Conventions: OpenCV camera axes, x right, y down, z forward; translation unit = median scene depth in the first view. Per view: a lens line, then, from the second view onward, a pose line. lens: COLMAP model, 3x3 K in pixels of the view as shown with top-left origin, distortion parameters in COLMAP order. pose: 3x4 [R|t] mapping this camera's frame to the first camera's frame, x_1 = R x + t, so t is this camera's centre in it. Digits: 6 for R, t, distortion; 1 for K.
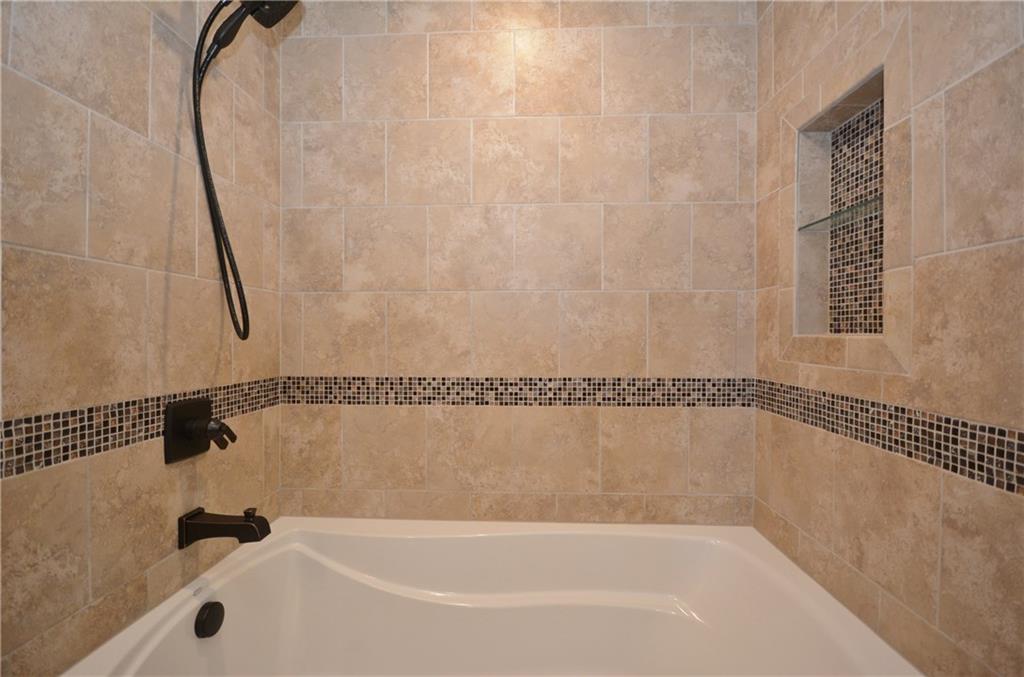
lens RADIAL K [[455.1, 0, 515.4], [0, 455.1, 337.2], [0, 0, 1]] dist [0.002912, -0.005593]
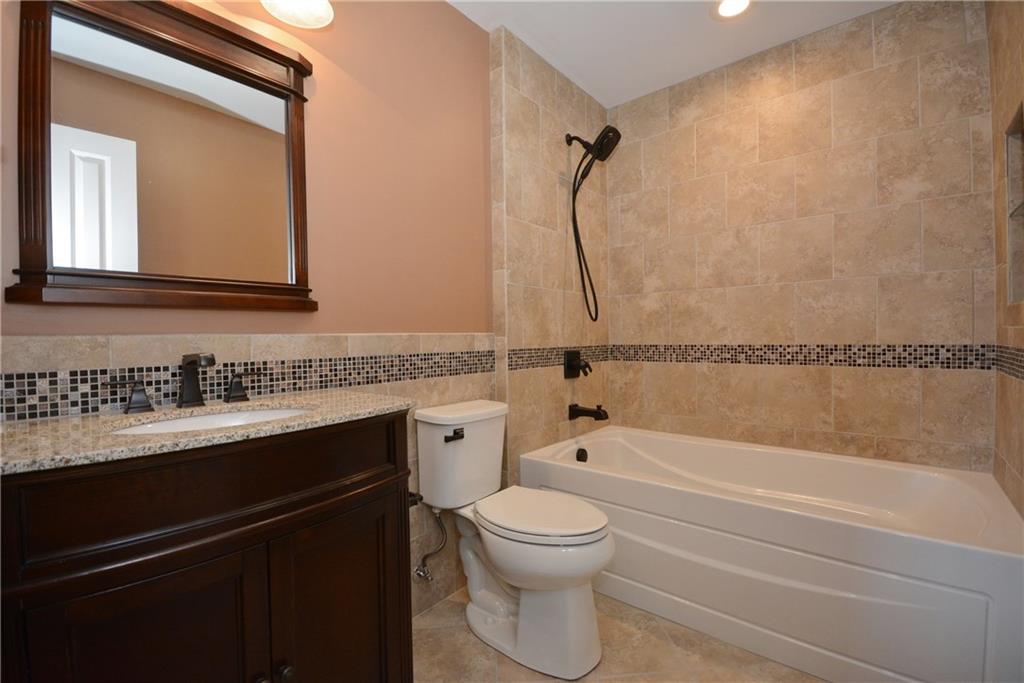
lens RADIAL K [[455.1, 0, 506.7], [0, 455.1, 341.5], [0, 0, 1]] dist [0.002912, -0.005593]
pose [[0.788771, -0.005379, -0.614664, 0.254698], [0.012116, 0.999903, 0.006799, 0.059464], [0.614568, -0.012810, 0.788760, -0.638225]]
